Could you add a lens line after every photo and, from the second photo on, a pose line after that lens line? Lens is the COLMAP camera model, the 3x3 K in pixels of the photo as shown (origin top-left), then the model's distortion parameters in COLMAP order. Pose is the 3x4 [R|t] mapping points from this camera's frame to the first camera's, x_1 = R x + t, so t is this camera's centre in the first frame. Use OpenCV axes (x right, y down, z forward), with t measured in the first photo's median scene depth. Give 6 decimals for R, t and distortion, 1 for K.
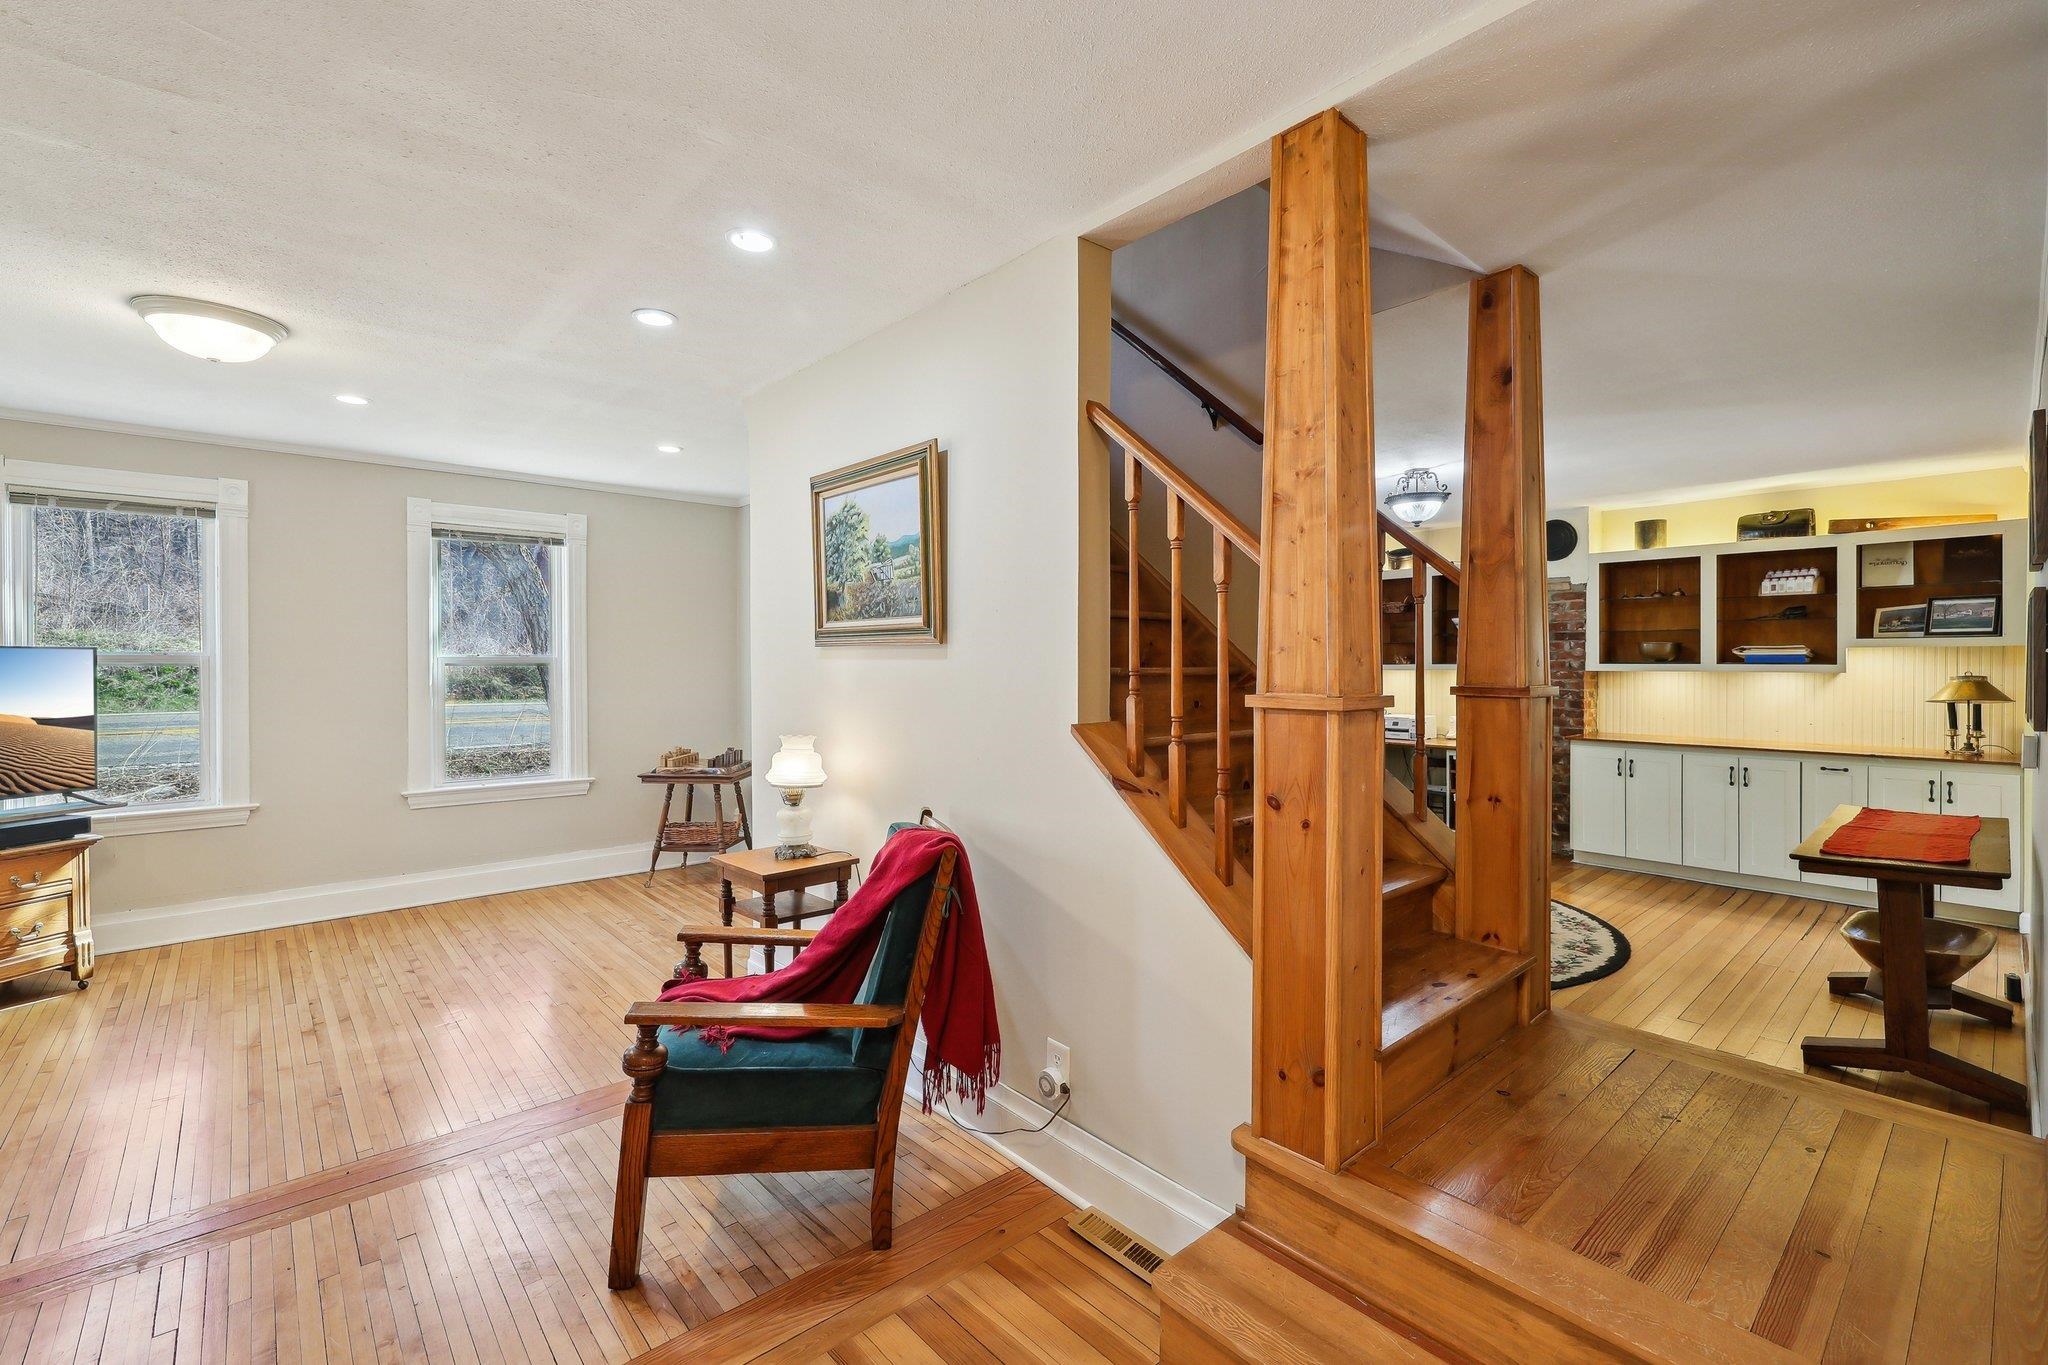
lens RADIAL K [[886.5, 0, 1016.7], [0, 886.5, 672.7], [0, 0, 1]] dist [0.001083, 0.000241]
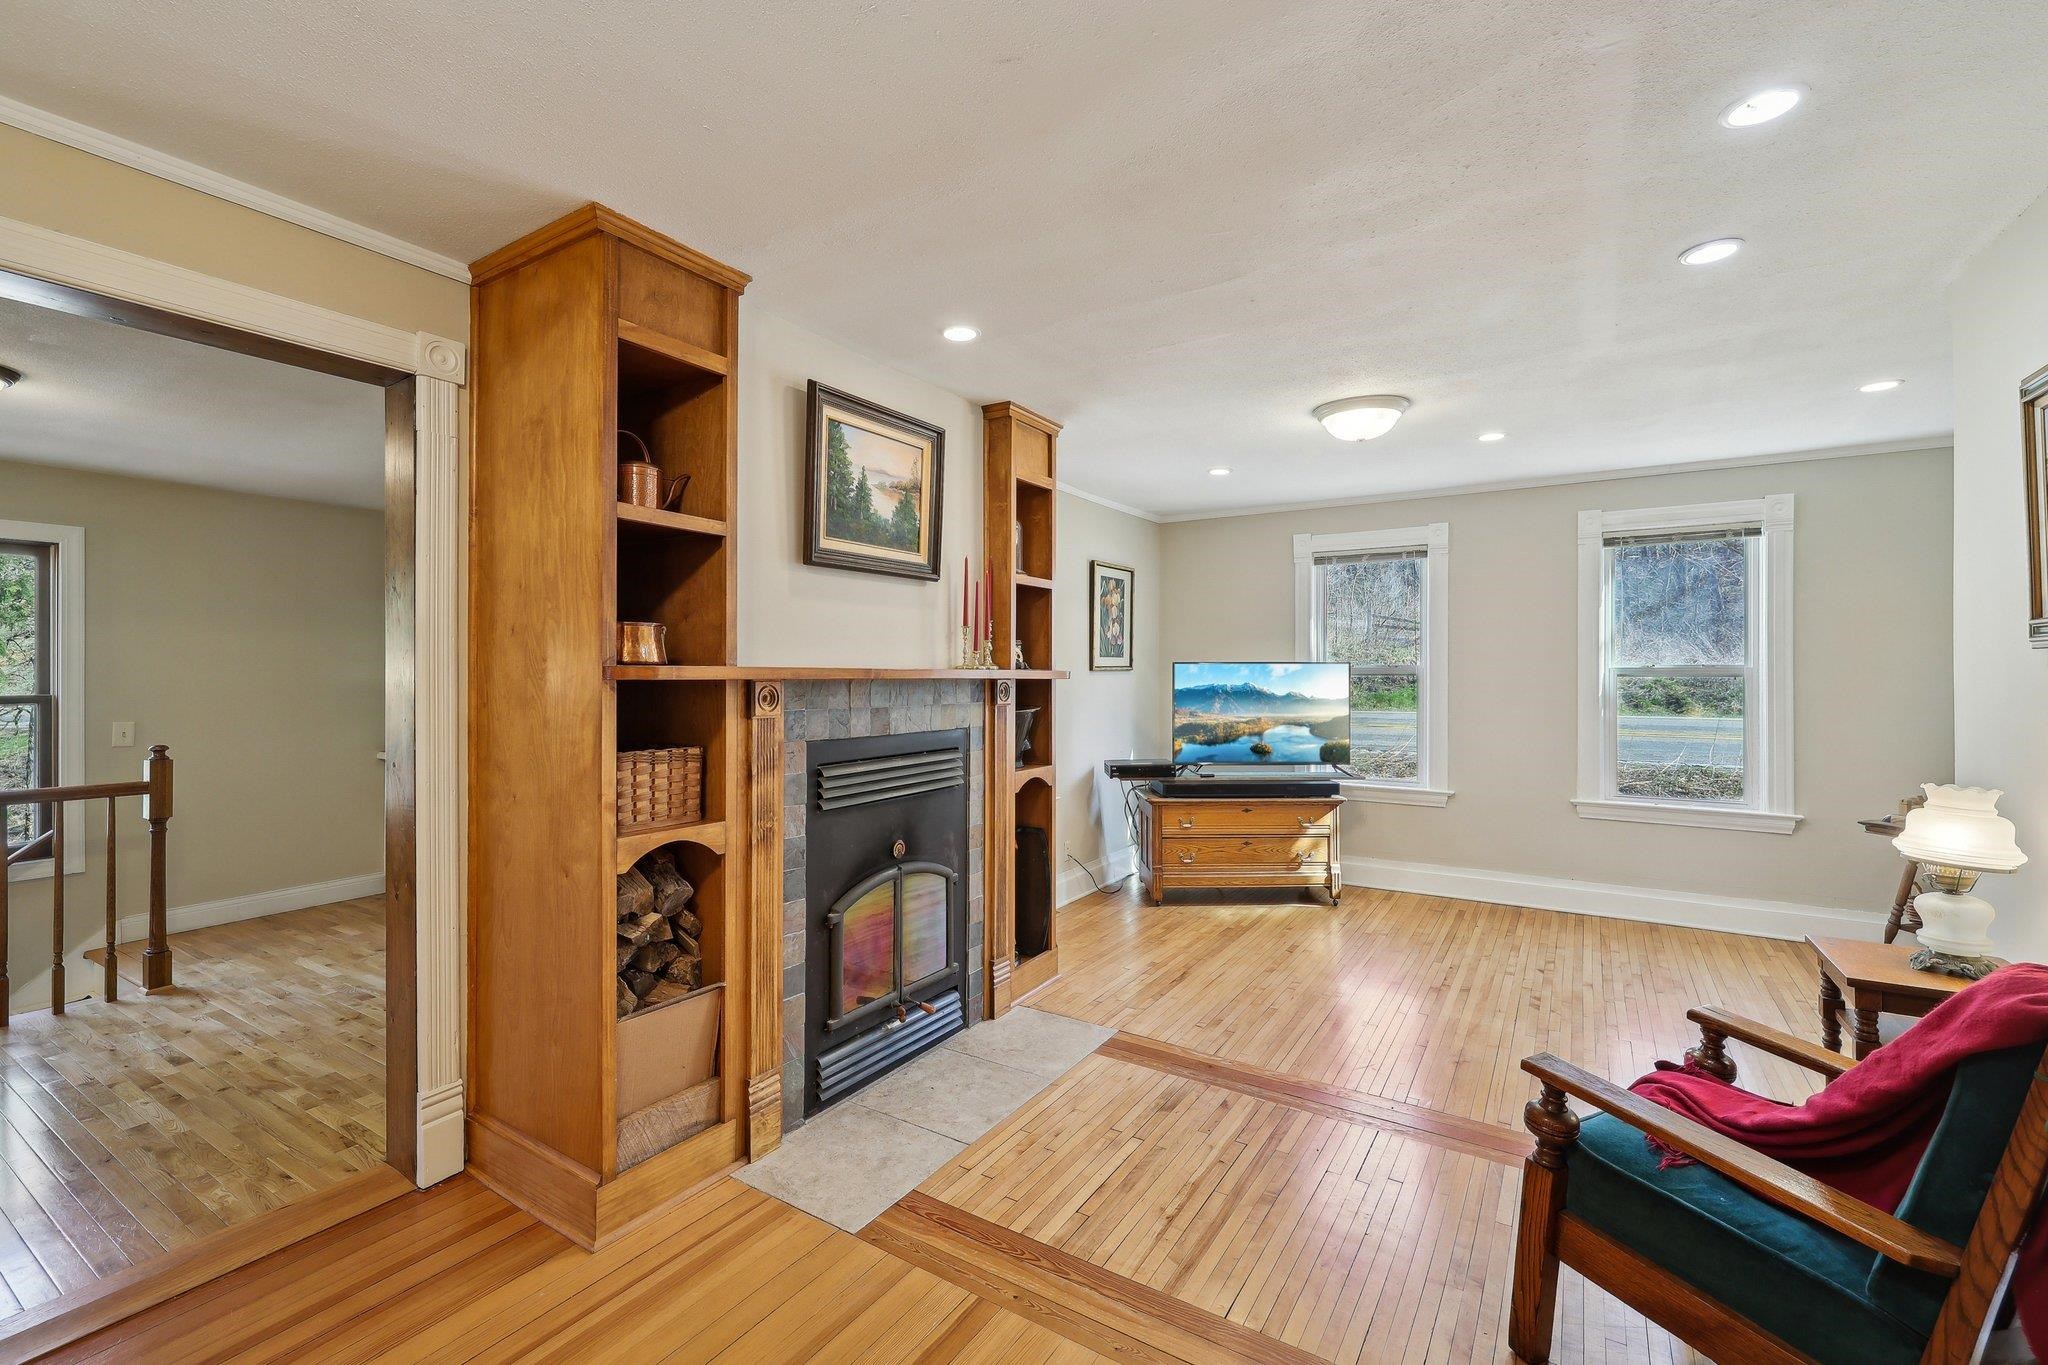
lens RADIAL K [[886.5, 0, 1019.3], [0, 886.5, 669.1], [0, 0, 1]] dist [0.001083, 0.000241]
pose [[0.275588, -0.002614, -0.961272, 0.158263], [-0.012414, 0.999903, -0.006278, -0.002164], [0.961196, 0.013664, 0.275529, 0.132246]]
